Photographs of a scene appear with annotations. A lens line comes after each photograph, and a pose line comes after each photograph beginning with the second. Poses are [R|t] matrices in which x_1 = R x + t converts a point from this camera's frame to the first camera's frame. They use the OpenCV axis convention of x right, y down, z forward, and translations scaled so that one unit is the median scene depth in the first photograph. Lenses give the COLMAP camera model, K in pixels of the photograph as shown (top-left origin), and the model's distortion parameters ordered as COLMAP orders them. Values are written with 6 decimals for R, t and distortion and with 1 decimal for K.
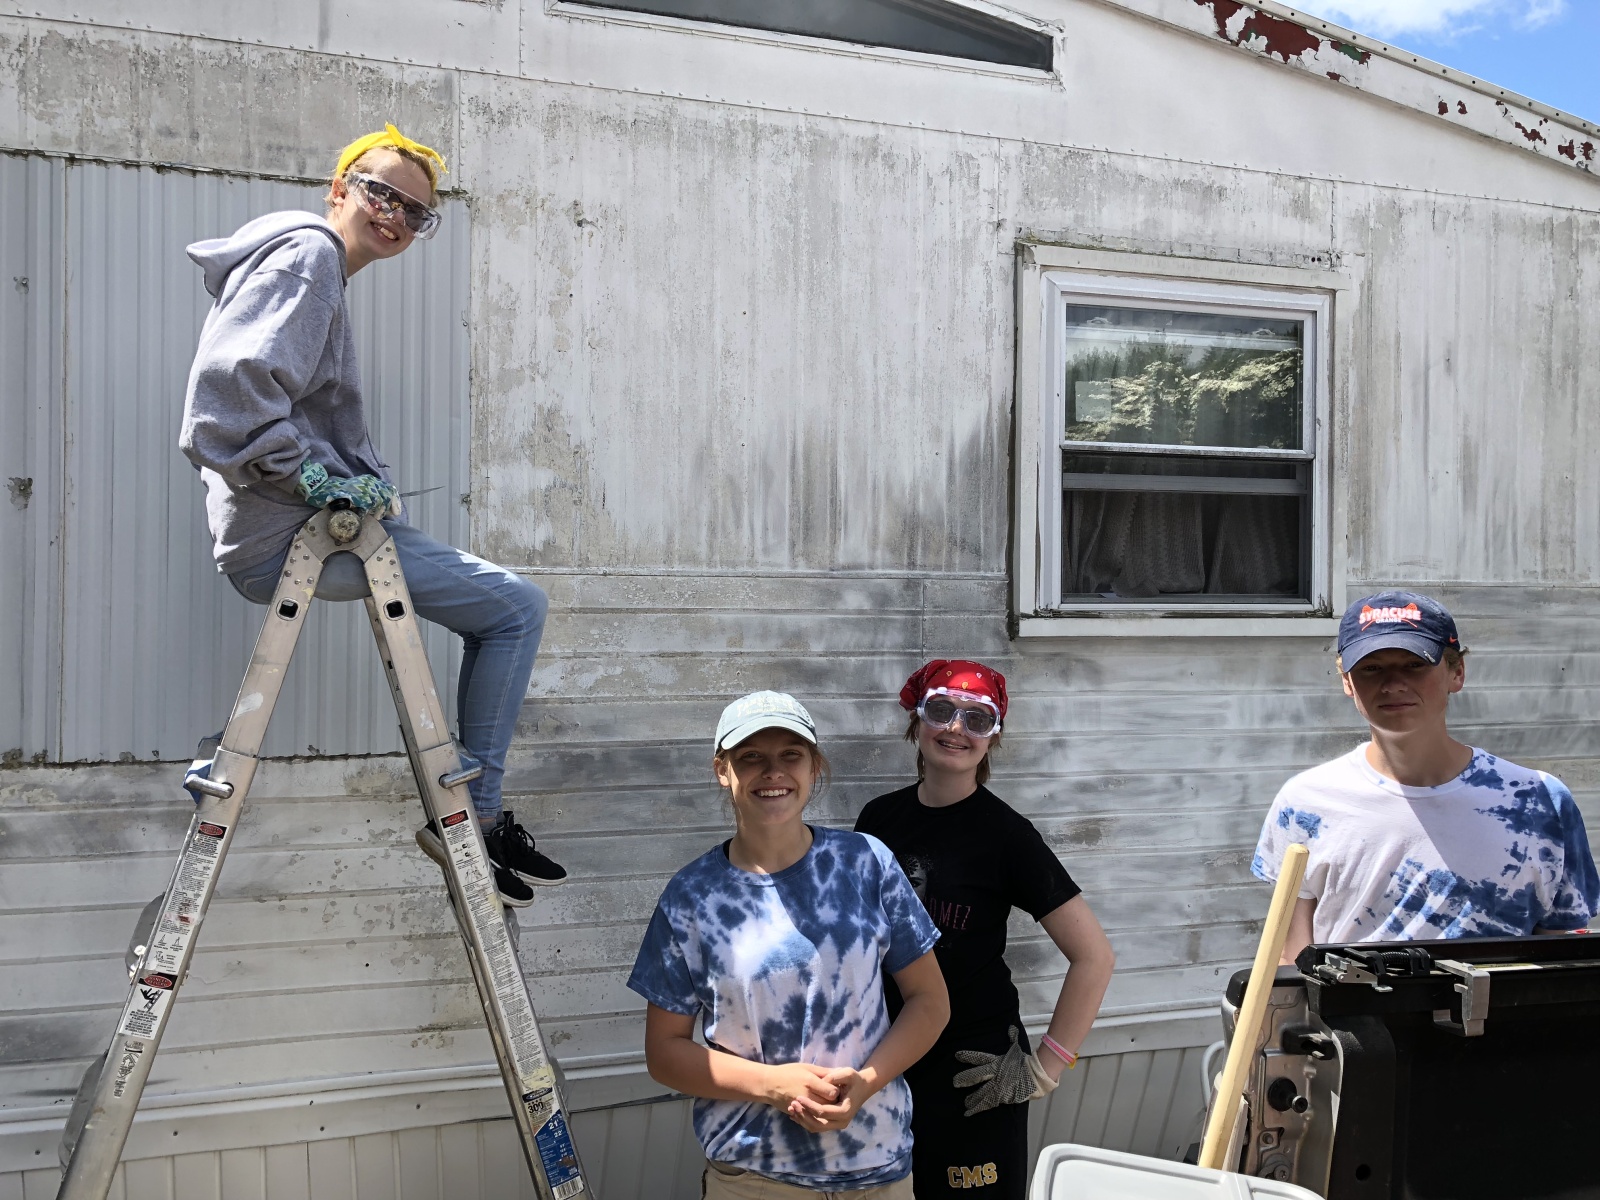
lens RADIAL K [[1298.2, 0, 800.0], [0, 1298.2, 600.0], [0, 0, 1]] dist [0.010306, 0.009259]
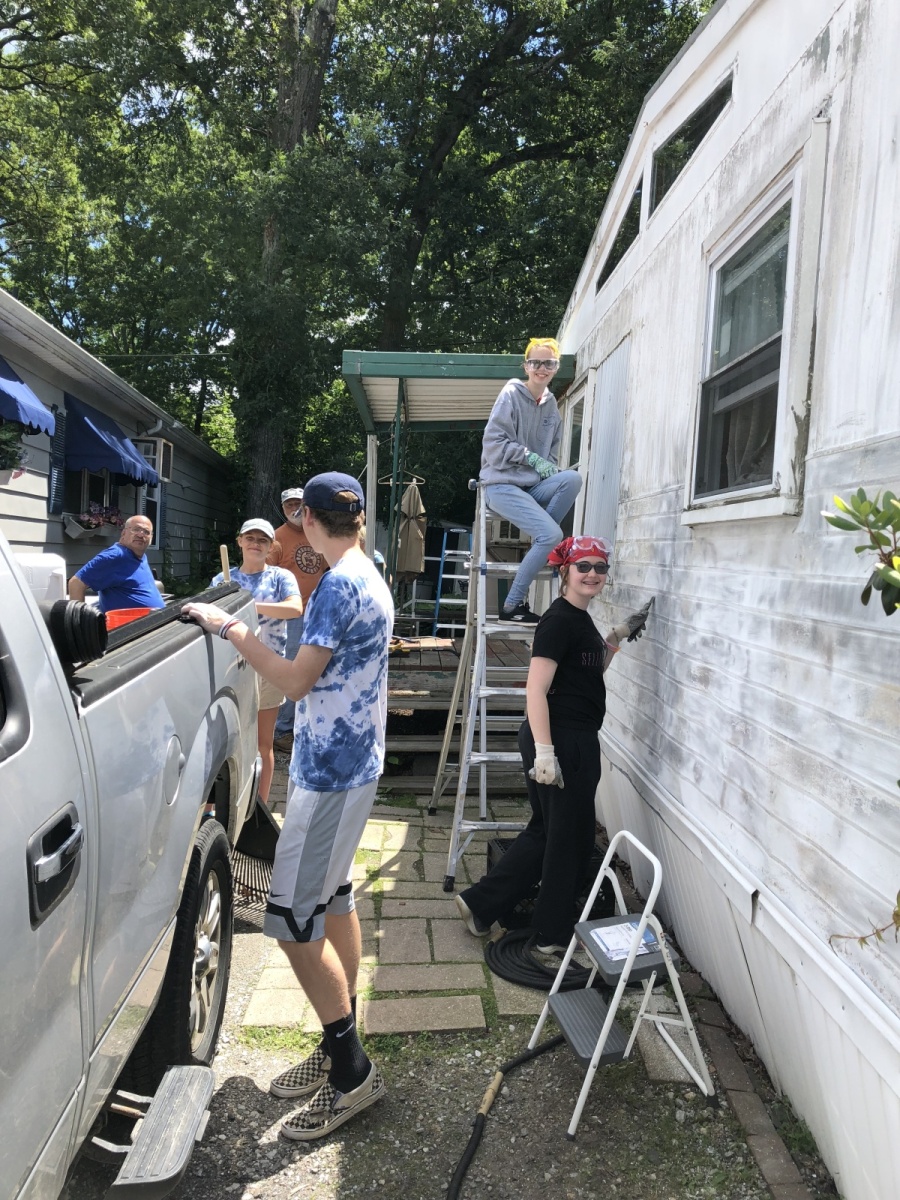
lens RADIAL K [[973.7, 0, 450.0], [0, 973.7, 600.0], [0, 0, 1]] dist [0.010306, 0.009259]
pose [[-0.242545, 0.031620, -0.969625, 1.160250], [-0.039505, 0.998318, 0.042438, 0.068048], [0.969336, 0.048598, -0.240888, 0.940097]]
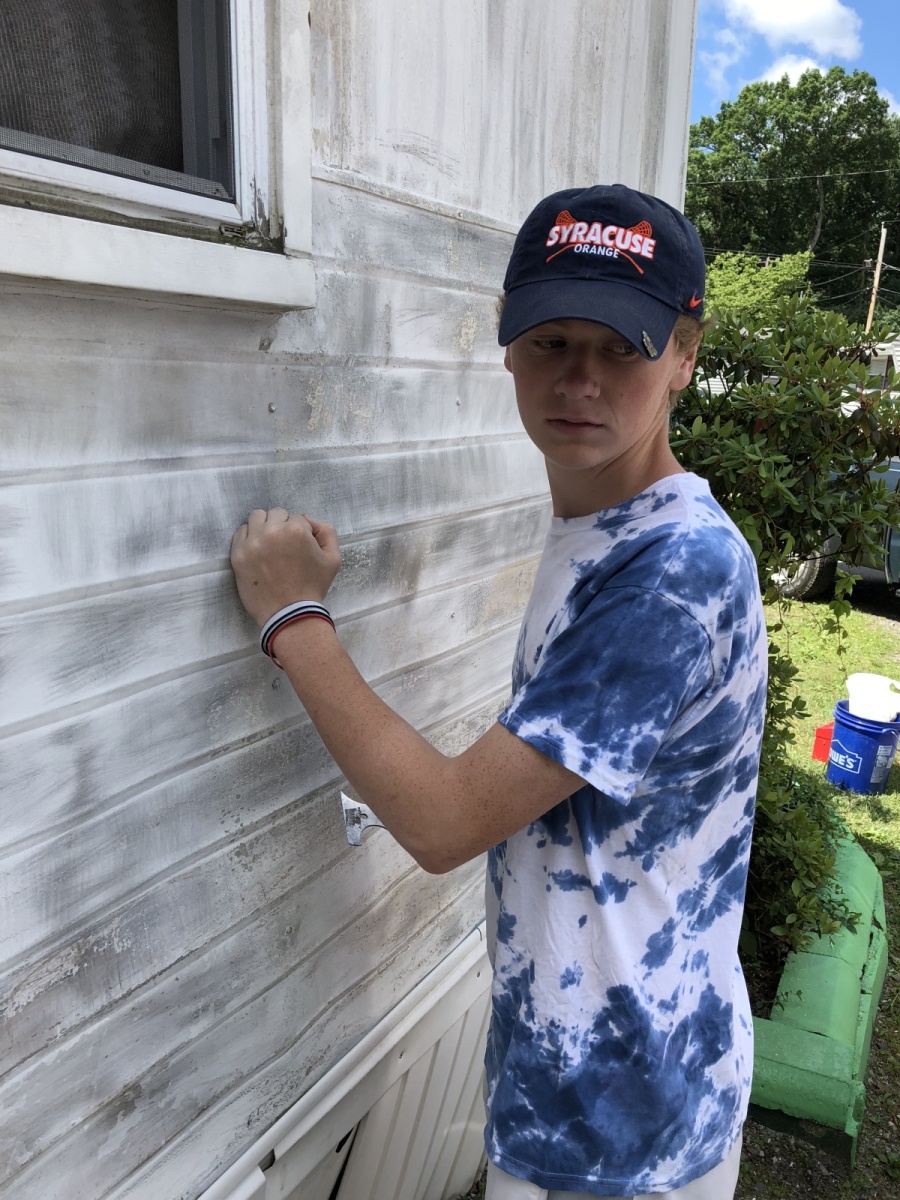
lens RADIAL K [[973.7, 0, 450.0], [0, 973.7, 600.0], [0, 0, 1]] dist [0.010306, 0.009259]
pose [[0.738145, -0.141504, 0.659635, 0.248758], [-0.013541, 0.974451, 0.224191, 0.046098], [-0.674506, -0.174417, 0.717370, 0.753853]]
